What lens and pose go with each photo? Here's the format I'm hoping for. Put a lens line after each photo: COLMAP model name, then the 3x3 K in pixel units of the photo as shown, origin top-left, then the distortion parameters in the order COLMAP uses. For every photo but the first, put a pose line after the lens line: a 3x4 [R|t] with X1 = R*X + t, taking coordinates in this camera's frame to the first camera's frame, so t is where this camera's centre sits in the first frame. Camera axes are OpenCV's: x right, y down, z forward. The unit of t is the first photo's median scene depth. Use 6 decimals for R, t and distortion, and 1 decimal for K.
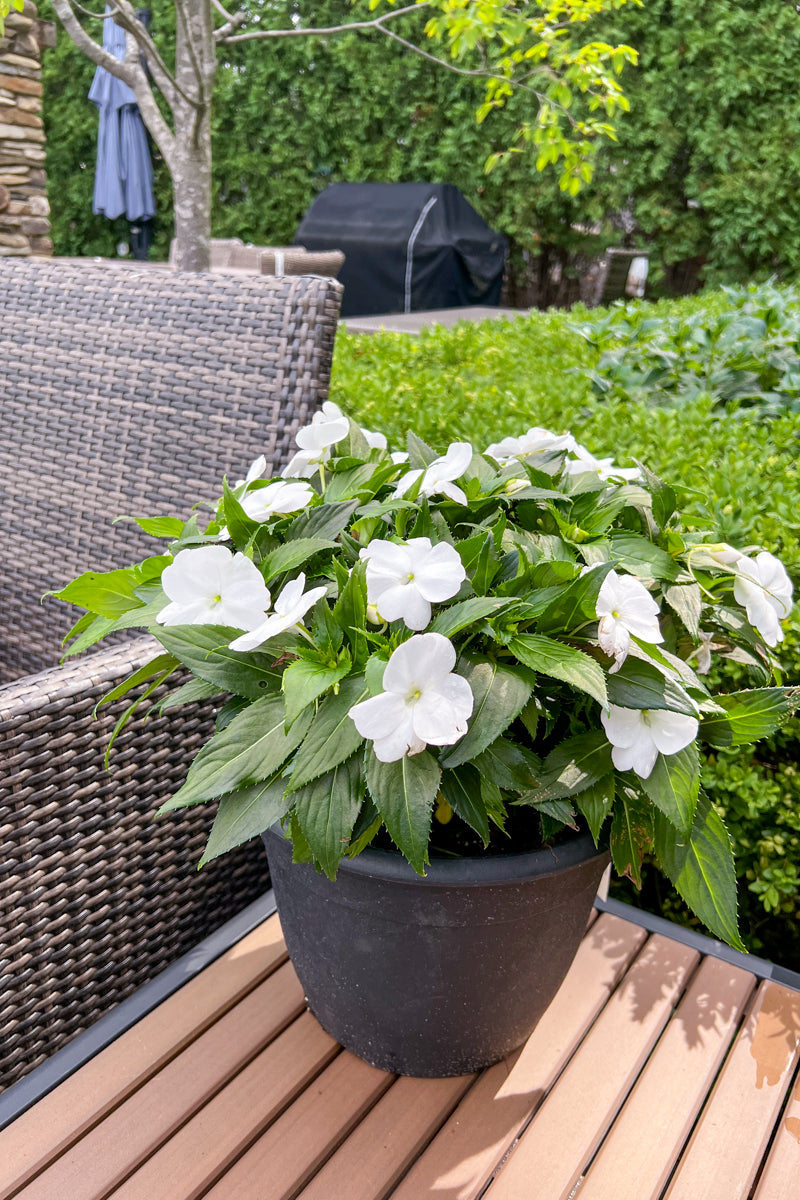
lens RADIAL K [[938.3, 0, 400.0], [0, 938.3, 600.0], [0, 0, 1]] dist [-0.001903, -0.047899]
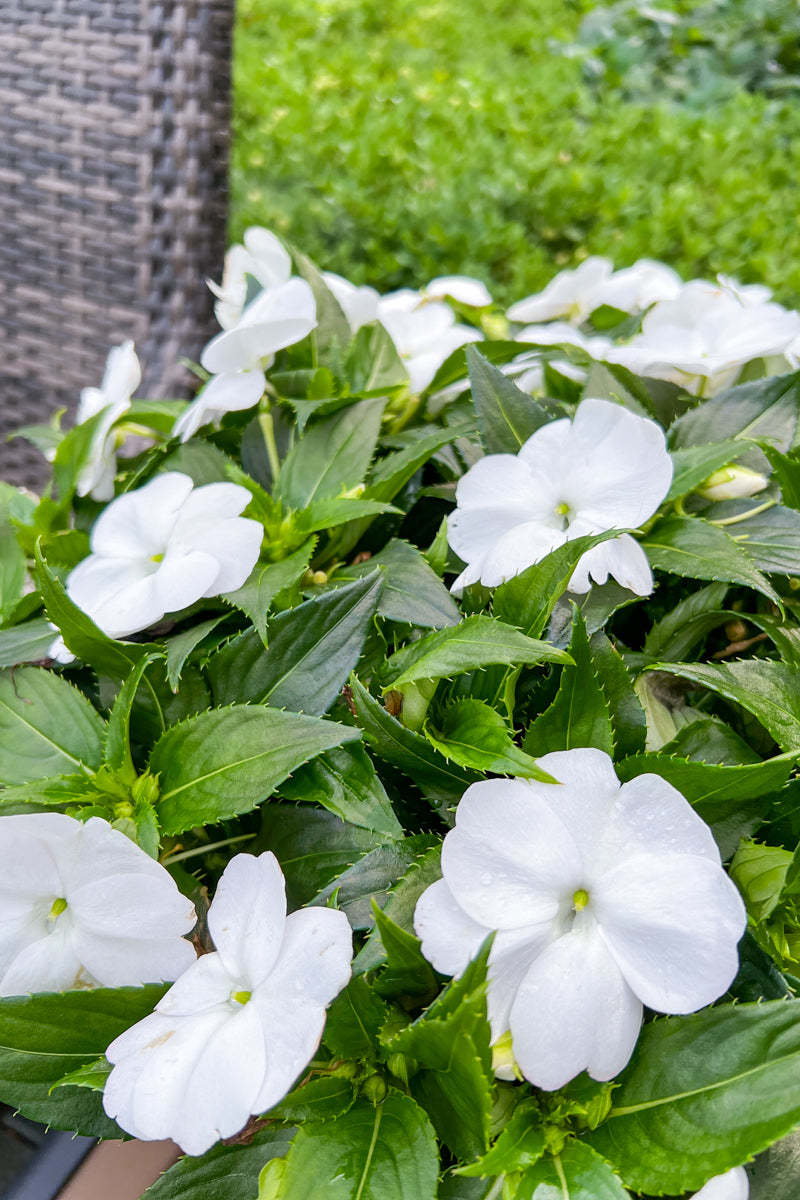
lens RADIAL K [[938.3, 0, 400.0], [0, 938.3, 600.0], [0, 0, 1]] dist [-0.001903, -0.047899]
pose [[0.994088, -0.069986, 0.083010, -0.039130], [0.040241, 0.947572, 0.316999, -0.124399], [-0.100844, -0.311784, 0.944786, 0.334559]]
